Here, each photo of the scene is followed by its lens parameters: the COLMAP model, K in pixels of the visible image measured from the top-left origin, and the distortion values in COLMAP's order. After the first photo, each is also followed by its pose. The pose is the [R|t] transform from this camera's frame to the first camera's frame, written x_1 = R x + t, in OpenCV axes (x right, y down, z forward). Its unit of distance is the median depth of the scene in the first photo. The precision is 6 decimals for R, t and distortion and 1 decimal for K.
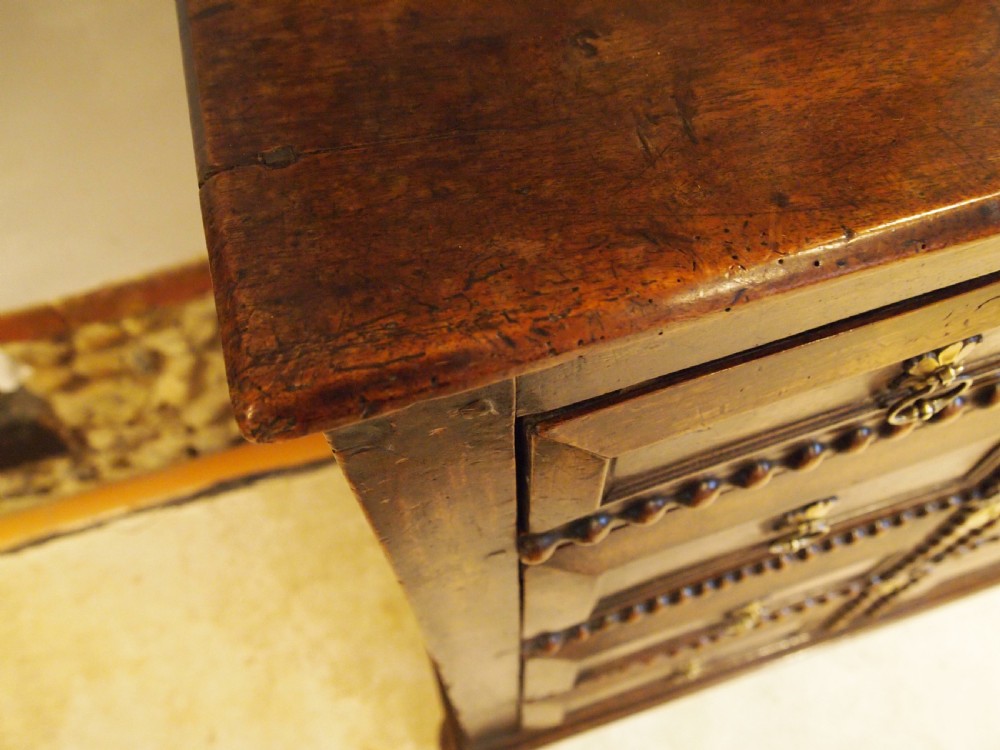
lens RADIAL K [[794.0, 0, 496.5], [0, 794.0, 379.6], [0, 0, 1]] dist [-0.041796, -0.009066]
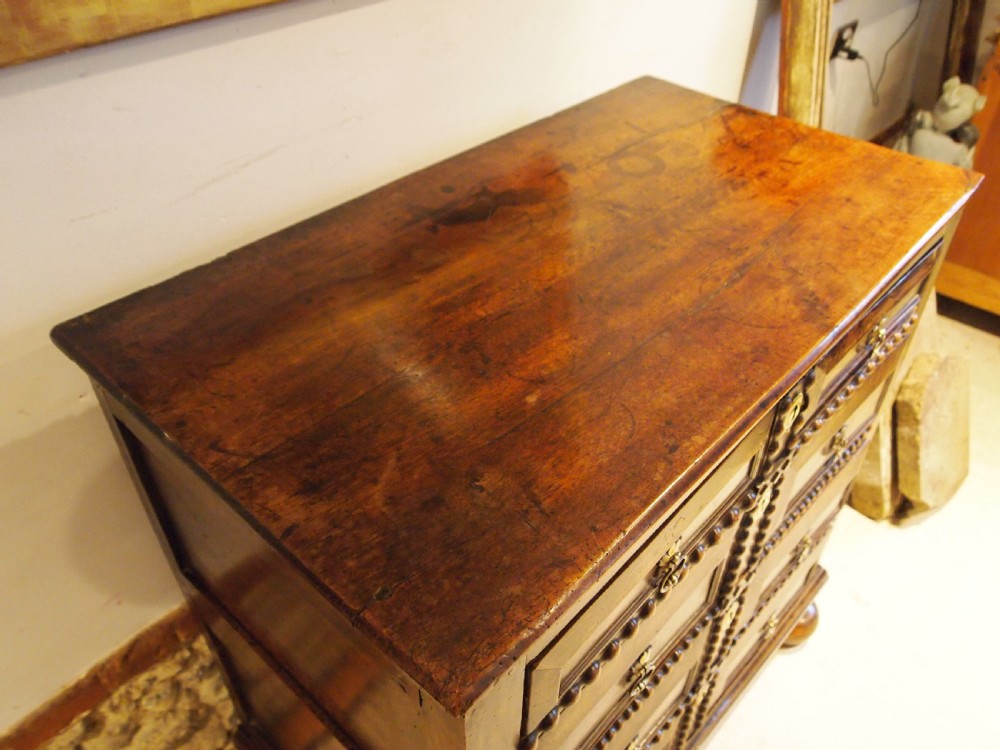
lens RADIAL K [[796.7, 0, 500.0], [0, 796.7, 375.0], [0, 0, 1]] dist [-0.044663, -0.003417]
pose [[0.870077, -0.288799, 0.399451, -0.403003], [0.402617, 0.883909, -0.237916, -0.099305], [-0.284368, 0.367831, 0.885345, -0.693847]]
